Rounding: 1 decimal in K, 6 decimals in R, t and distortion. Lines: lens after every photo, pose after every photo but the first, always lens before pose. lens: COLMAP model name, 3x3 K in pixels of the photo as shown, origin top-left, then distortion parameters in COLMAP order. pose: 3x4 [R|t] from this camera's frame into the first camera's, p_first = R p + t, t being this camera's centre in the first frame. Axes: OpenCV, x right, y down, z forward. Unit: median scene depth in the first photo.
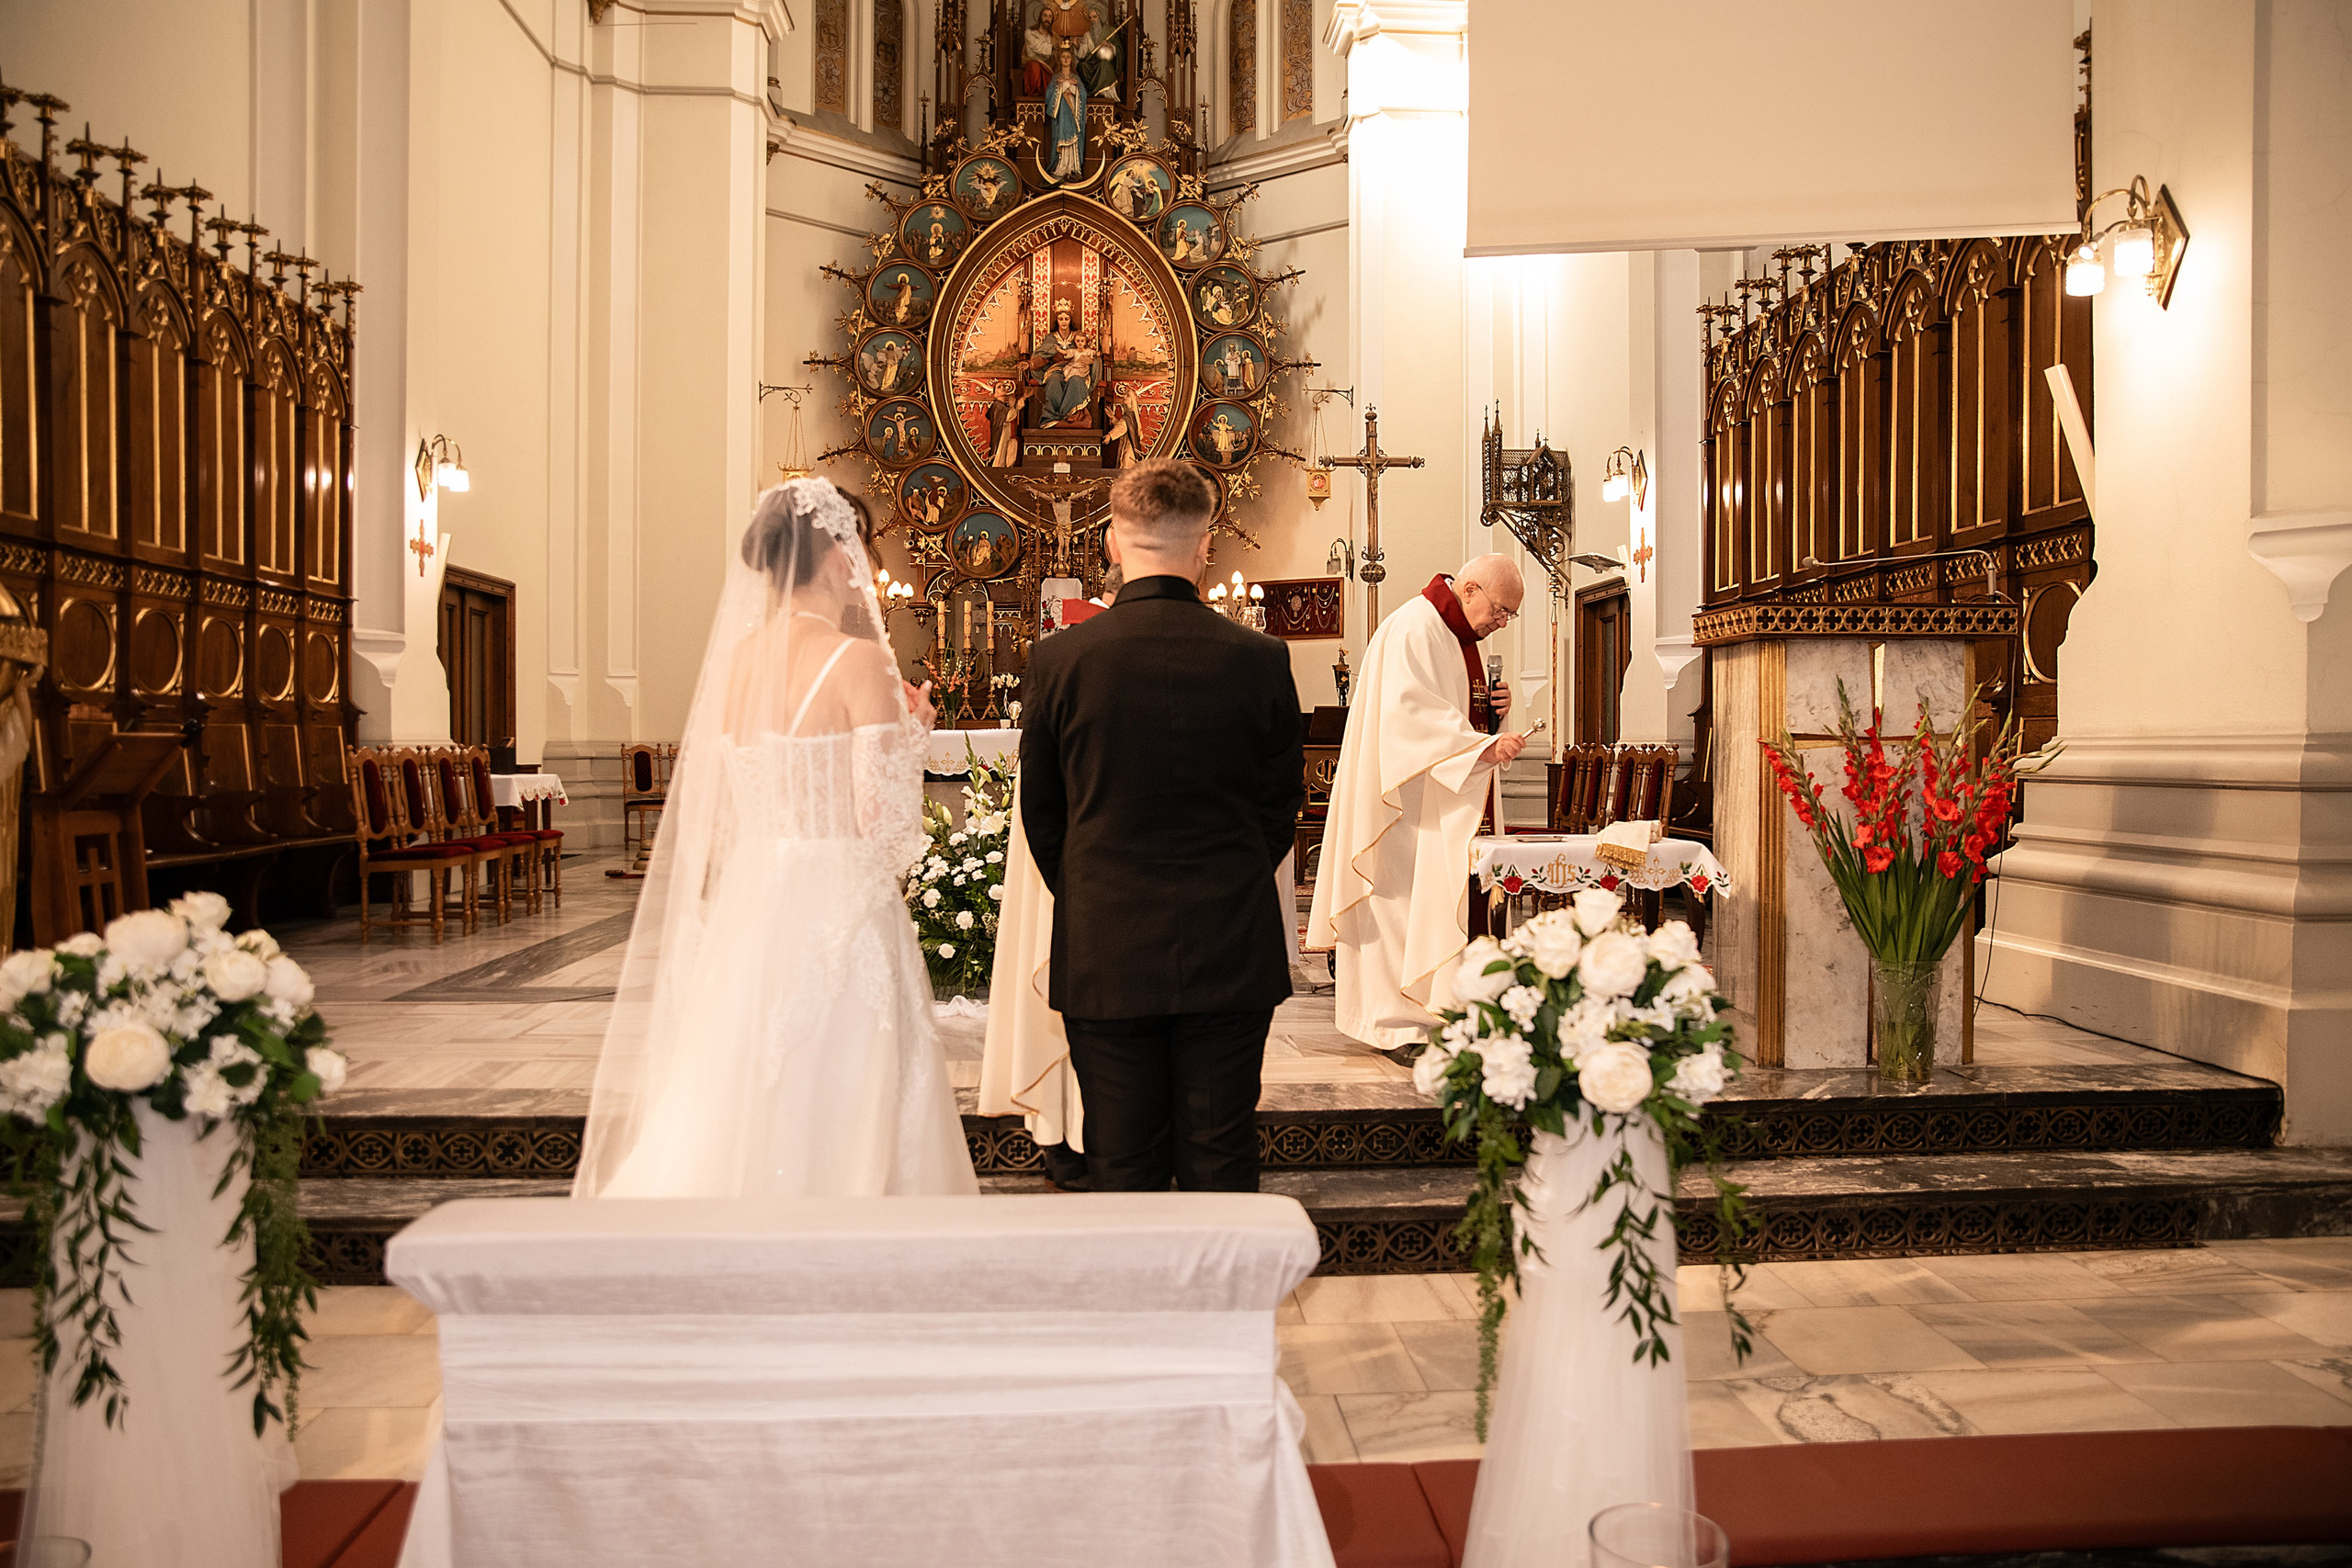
lens RADIAL K [[1619.3, 0, 1176.0], [0, 1619.3, 784.0], [0, 0, 1]] dist [-0.107826, 0.080881]
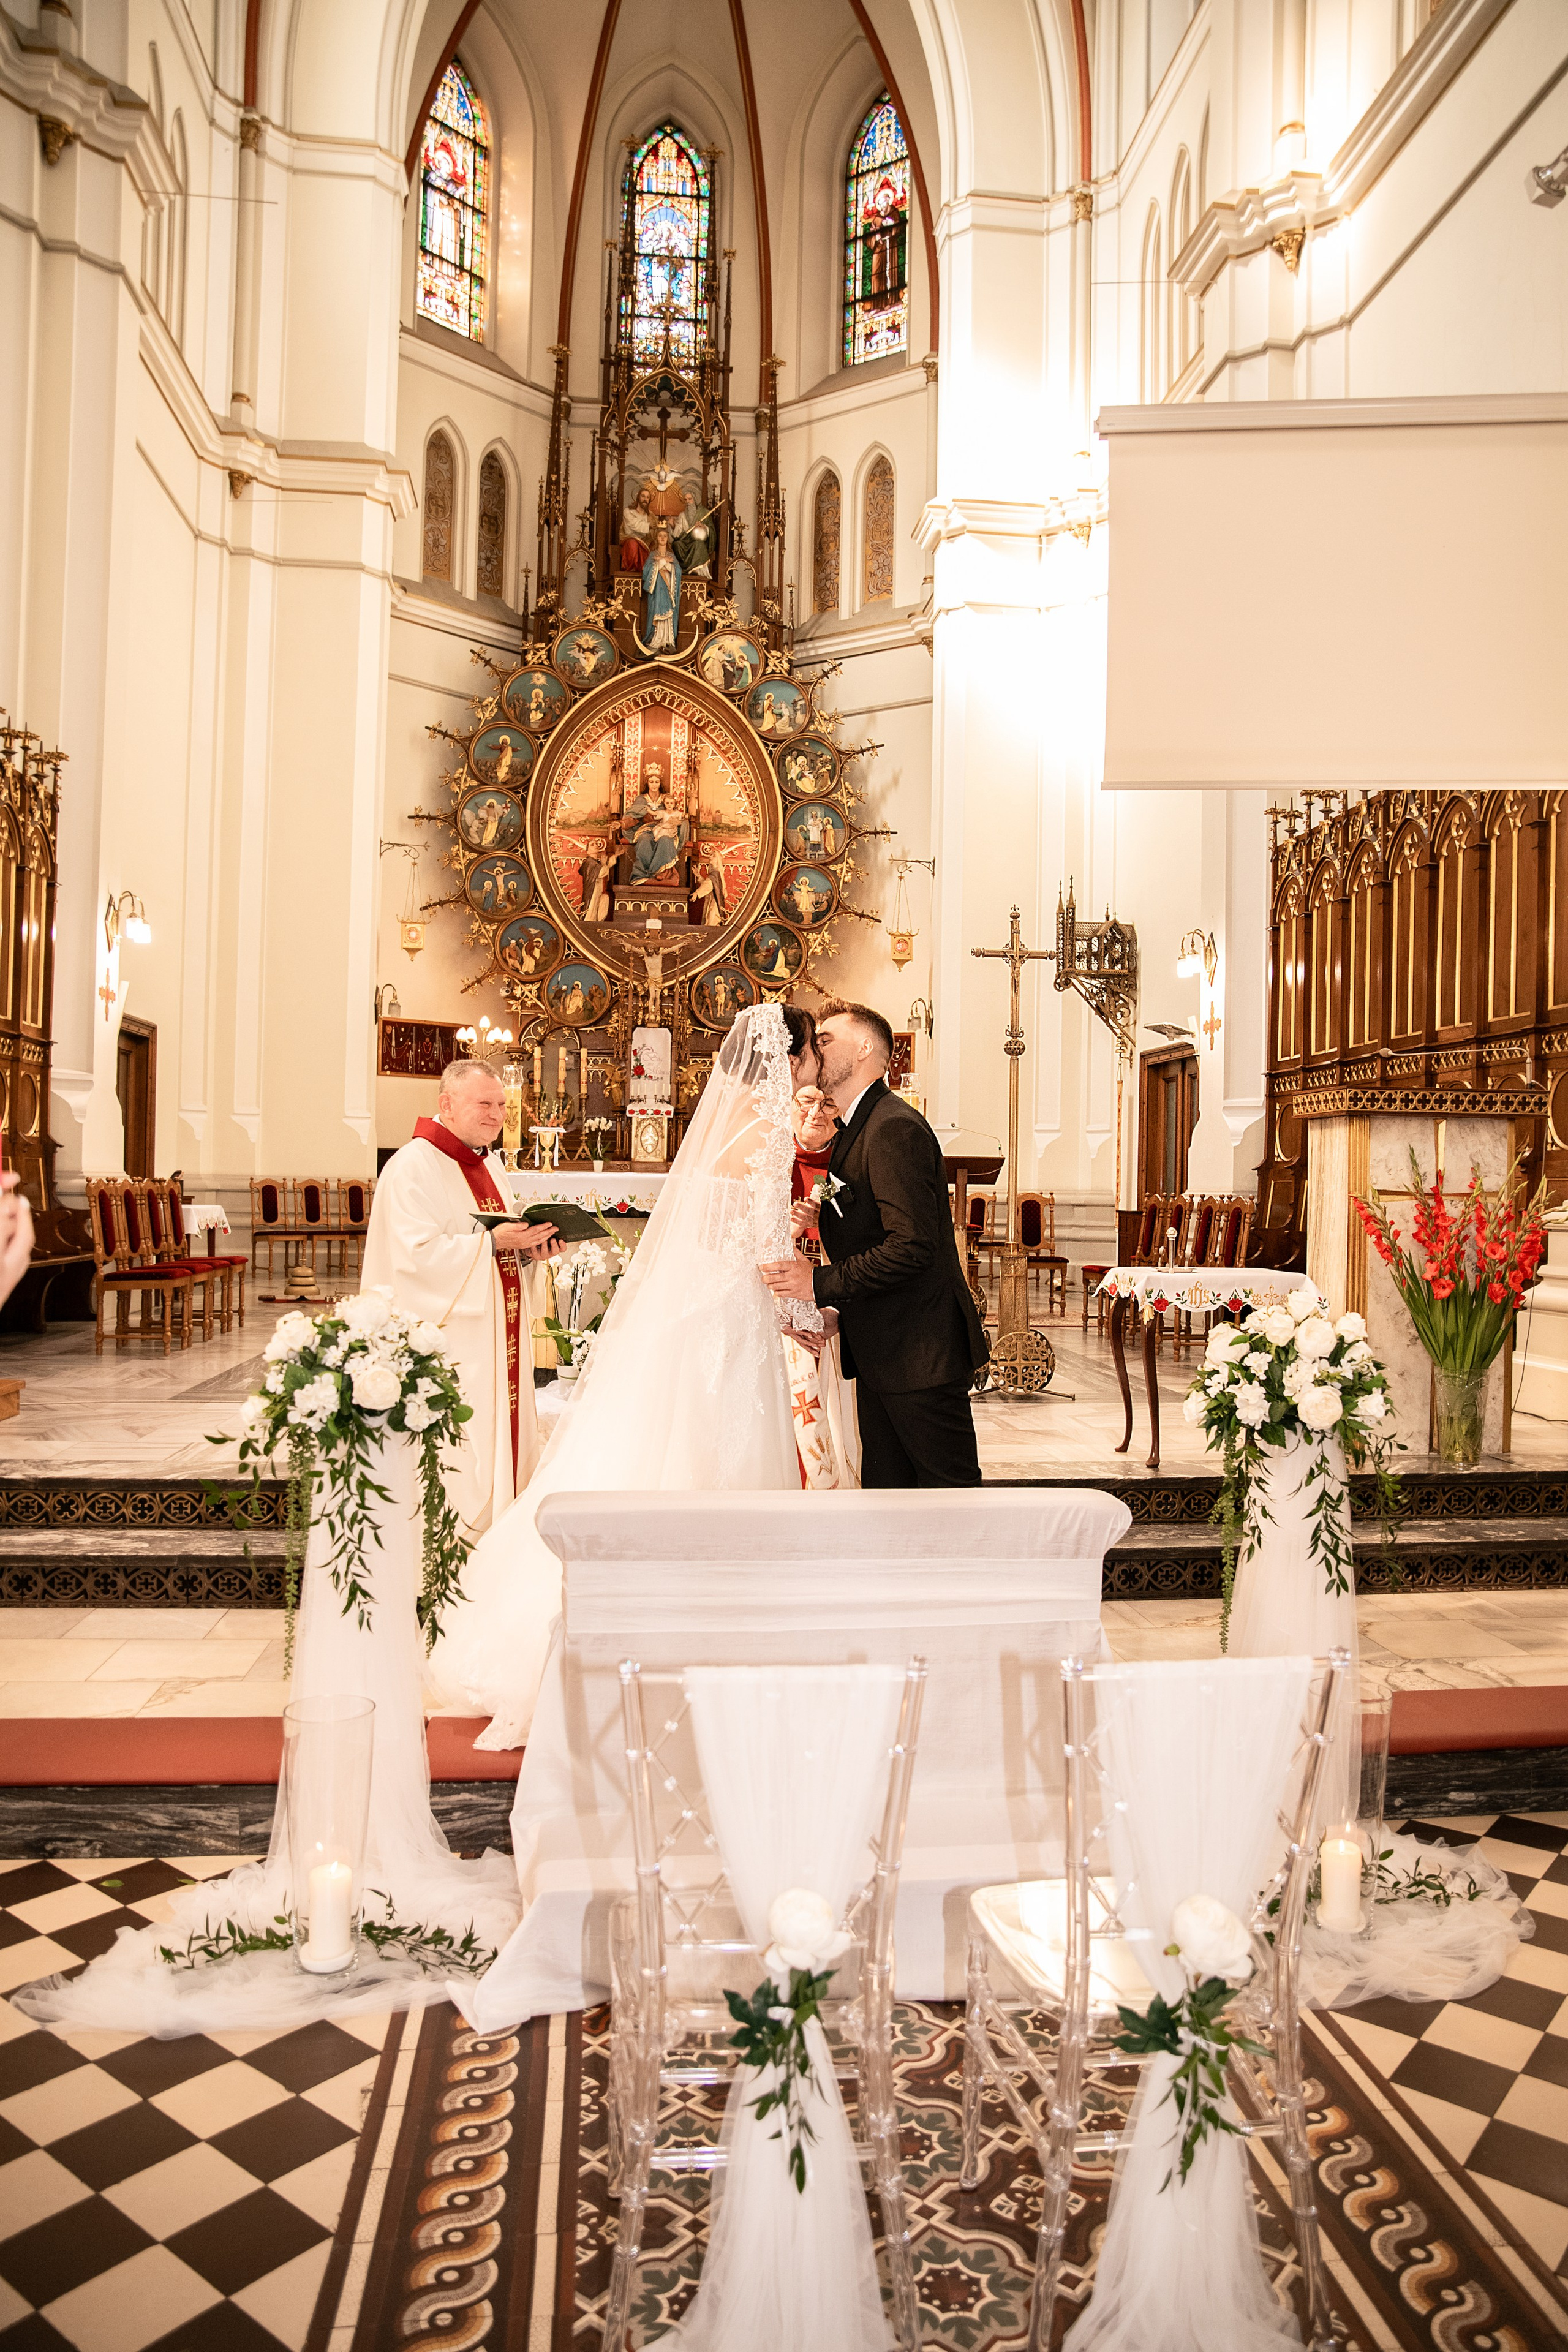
lens RADIAL K [[1619.4, 0, 787.5], [0, 1619.4, 1201.6], [0, 0, 1]] dist [-0.107826, 0.080881]
pose [[0.998410, 0.016145, 0.054016, -0.067642], [-0.015357, 0.999770, -0.014960, 0.001857], [-0.054245, 0.014106, 0.998428, -0.111112]]
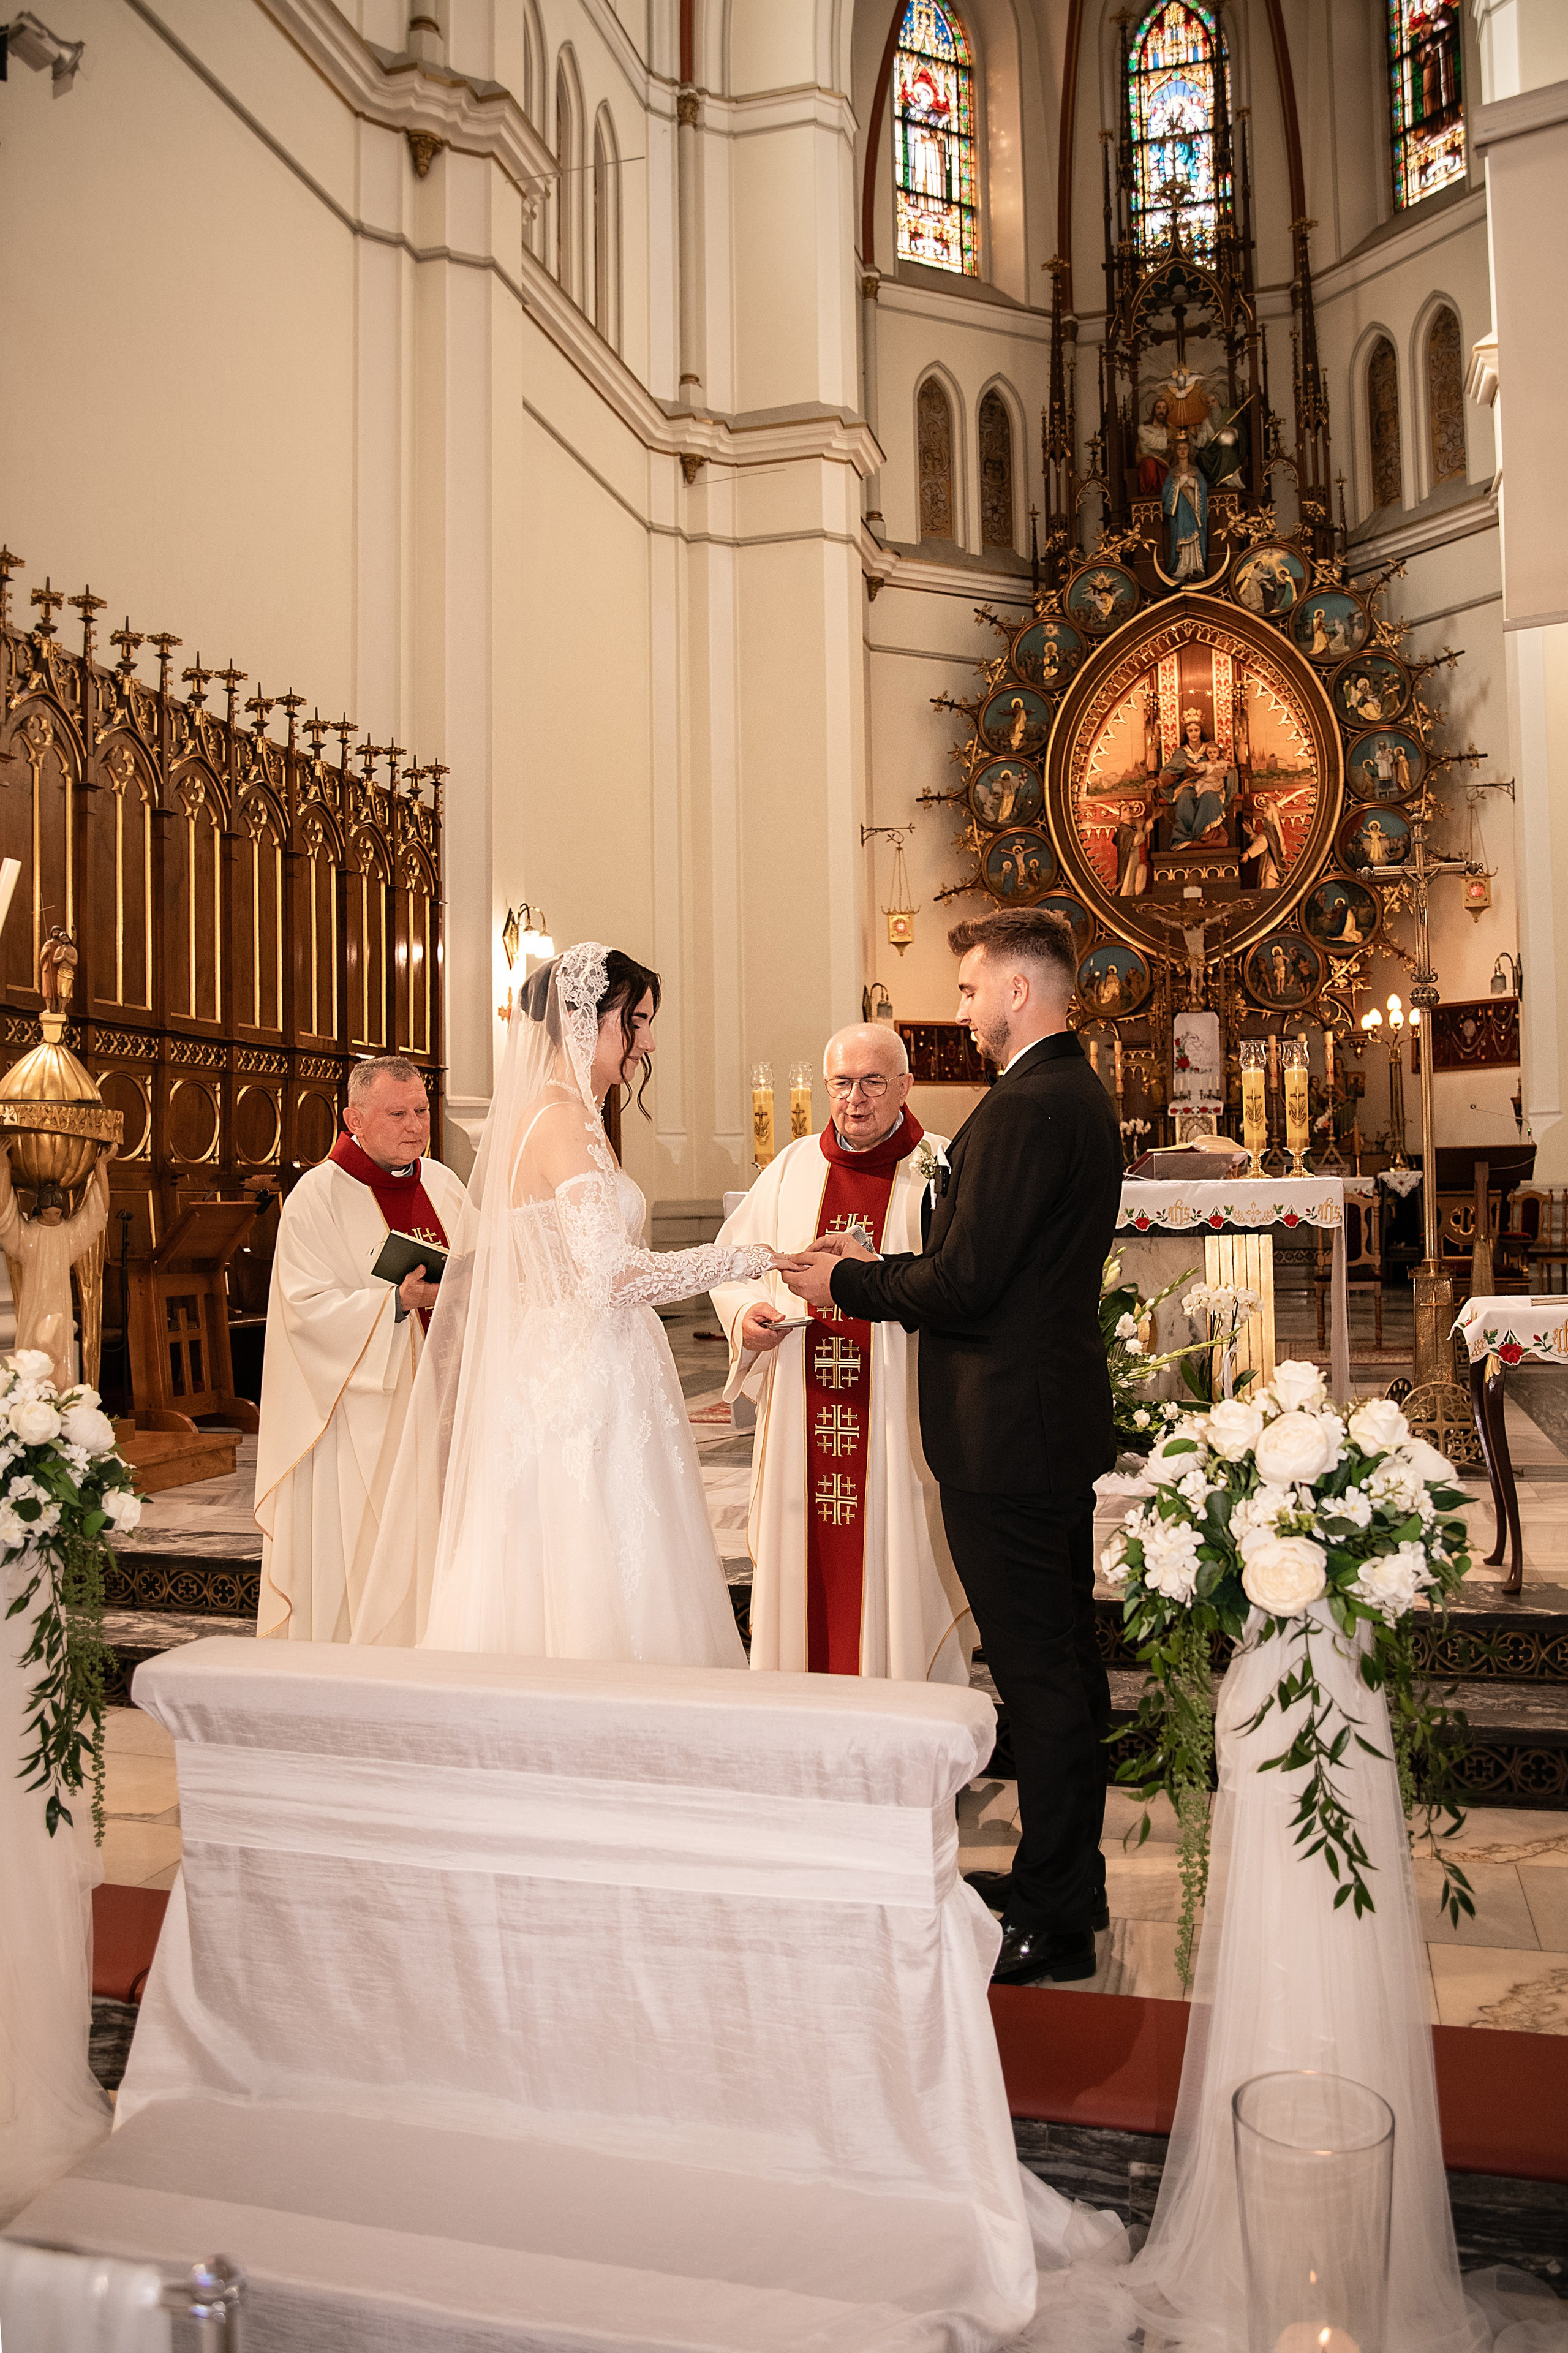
lens RADIAL K [[1751.2, 0, 796.1], [0, 1751.2, 1165.6], [0, 0, 1]] dist [-0.109796, 0.081844]
pose [[0.944354, -0.024179, -0.328041, 0.065967], [0.010475, 0.999000, -0.043476, -0.000814], [0.328764, 0.037621, 0.943663, 0.001086]]
